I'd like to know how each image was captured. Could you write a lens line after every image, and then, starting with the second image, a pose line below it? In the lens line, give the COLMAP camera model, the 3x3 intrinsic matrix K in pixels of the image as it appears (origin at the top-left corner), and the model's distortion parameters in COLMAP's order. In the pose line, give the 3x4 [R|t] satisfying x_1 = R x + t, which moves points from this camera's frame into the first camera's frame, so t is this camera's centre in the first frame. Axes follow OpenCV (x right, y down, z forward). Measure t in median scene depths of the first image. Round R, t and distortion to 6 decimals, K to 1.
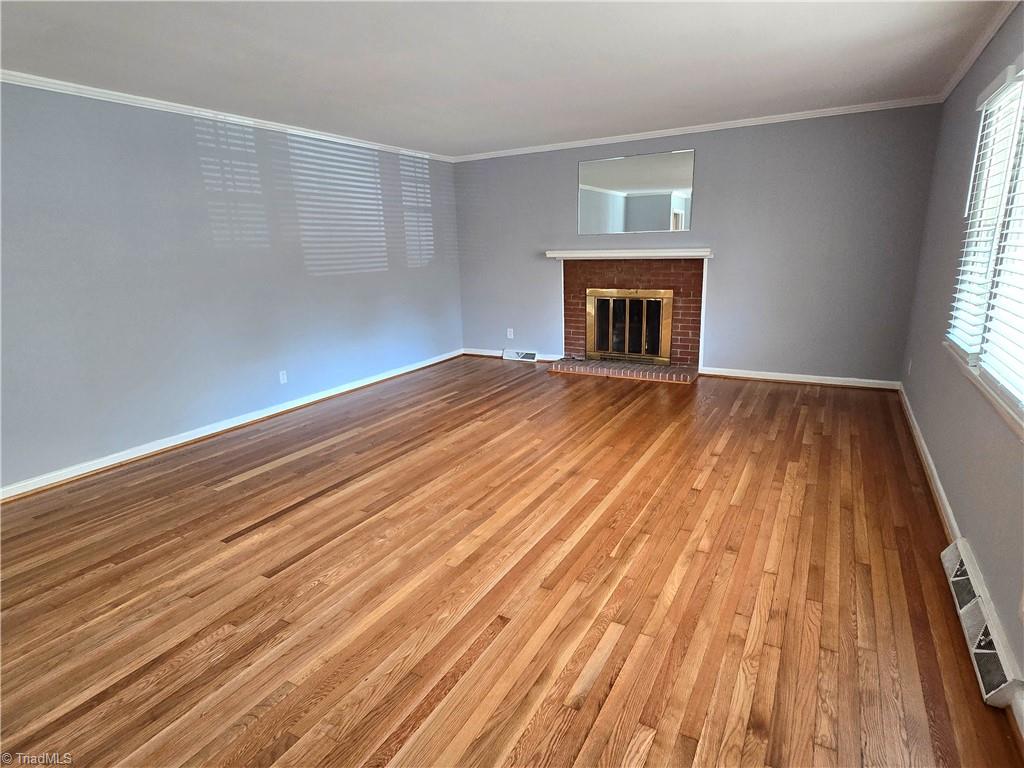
lens RADIAL K [[555.3, 0, 512.0], [0, 555.3, 384.0], [0, 0, 1]] dist [-0.002891, -0.000758]
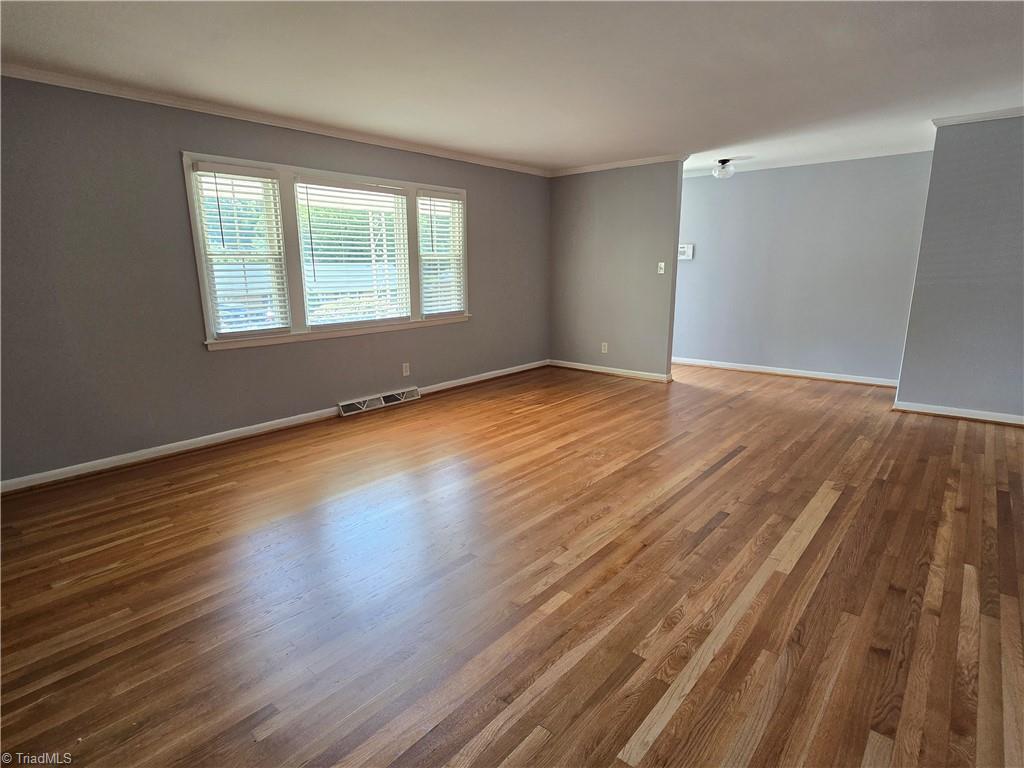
lens RADIAL K [[540.9, 0, 512.0], [0, 540.9, 384.0], [0, 0, 1]] dist [-0.002749, 0.000269]
pose [[-0.982380, 0.002662, 0.186873, -0.126084], [0.085326, 0.895995, 0.435790, -0.368014], [-0.166277, 0.444057, -0.880435, 1.567257]]
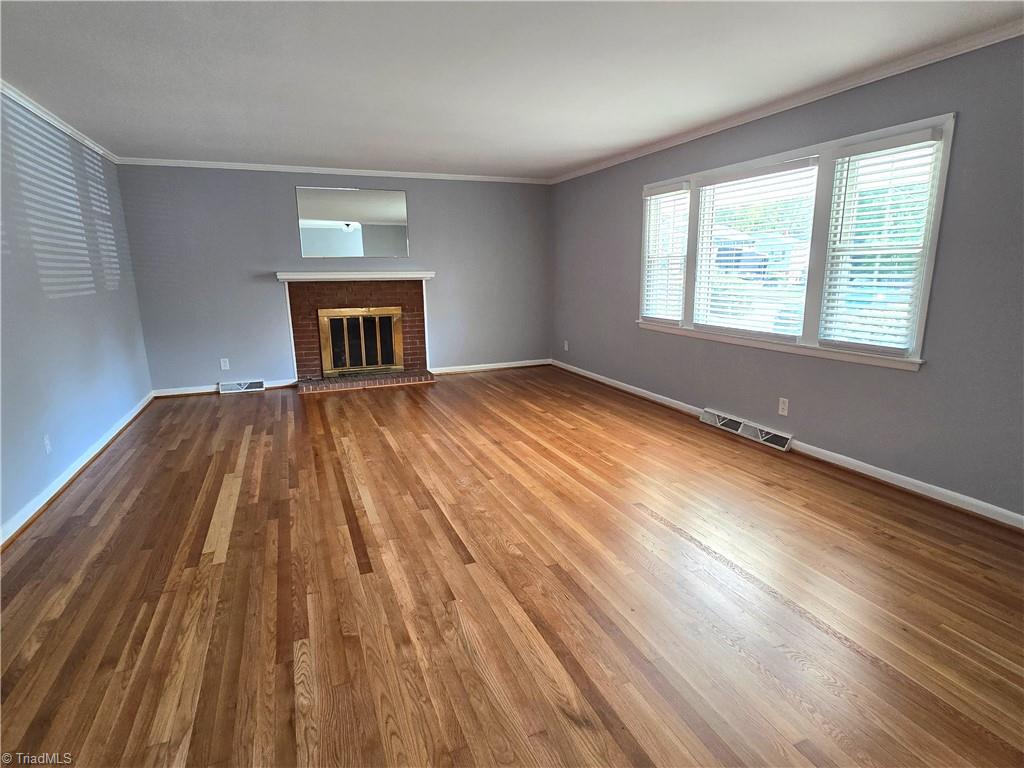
lens RADIAL K [[555.3, 0, 512.0], [0, 555.3, 384.0], [0, 0, 1]] dist [-0.002891, -0.000758]
pose [[0.613363, -0.137442, 0.777751, -0.705899], [0.185156, 0.982322, 0.027573, 0.002439], [-0.767791, 0.127093, 0.627968, 0.150173]]
